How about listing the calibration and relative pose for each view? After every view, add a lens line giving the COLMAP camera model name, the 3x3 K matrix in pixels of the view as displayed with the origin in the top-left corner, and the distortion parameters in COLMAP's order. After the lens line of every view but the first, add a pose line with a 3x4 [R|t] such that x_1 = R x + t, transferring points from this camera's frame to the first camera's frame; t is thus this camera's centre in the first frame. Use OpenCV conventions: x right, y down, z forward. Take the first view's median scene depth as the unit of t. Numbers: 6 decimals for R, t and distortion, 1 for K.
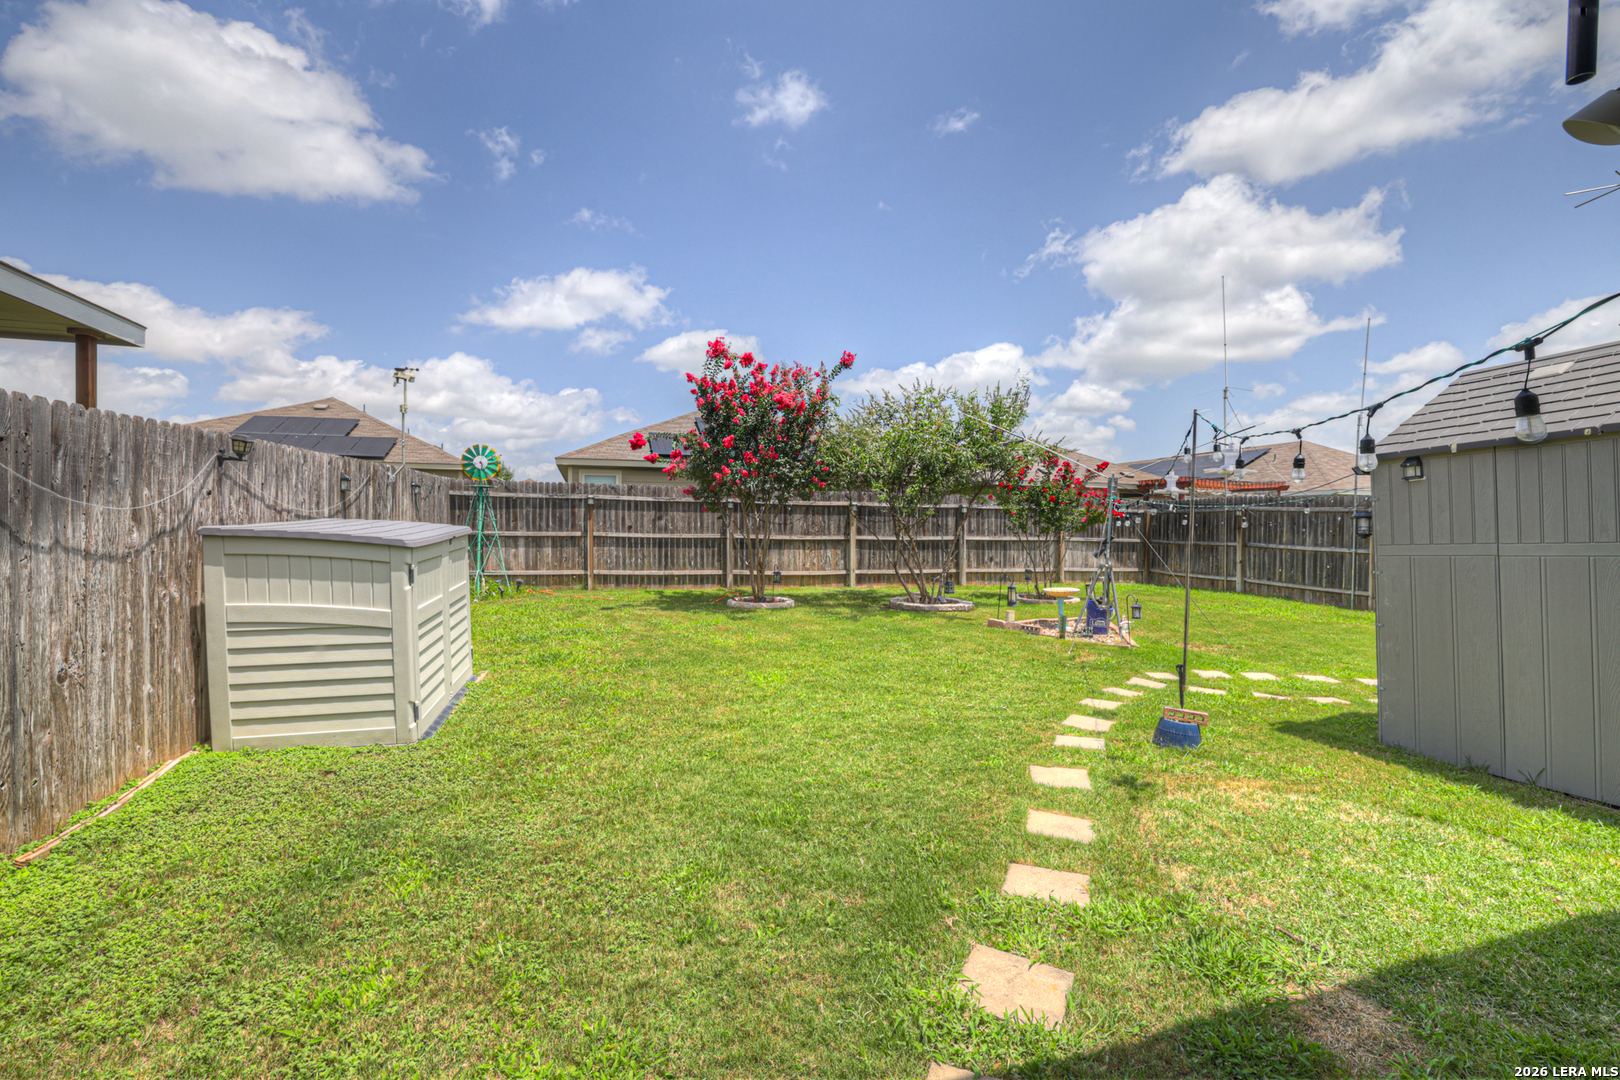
lens RADIAL K [[700.6, 0, 812.3], [0, 700.6, 534.3], [0, 0, 1]] dist [-0.000008, 0.002285]
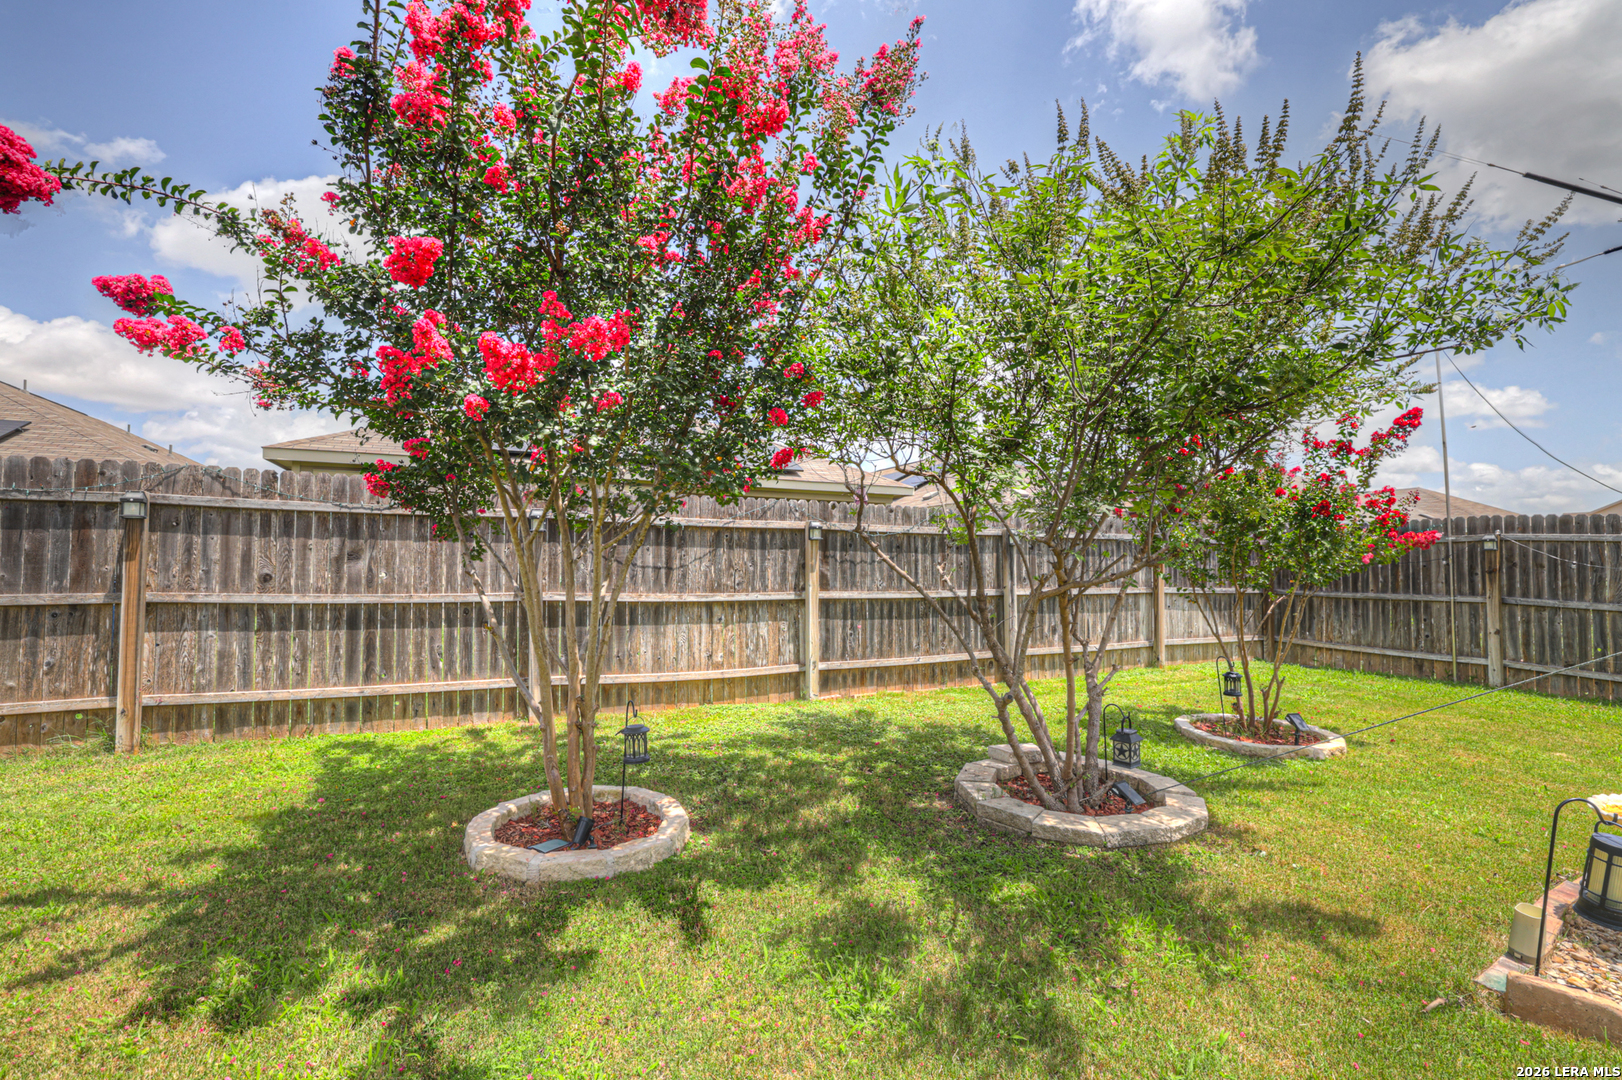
lens RADIAL K [[701.5, 0, 799.1], [0, 701.5, 547.1], [0, 0, 1]] dist [-0.000008, 0.002285]
pose [[0.991282, -0.000537, 0.131756, -0.015547], [0.005919, 0.999164, -0.040463, -0.009672], [-0.131624, 0.040890, 0.990456, 0.558321]]
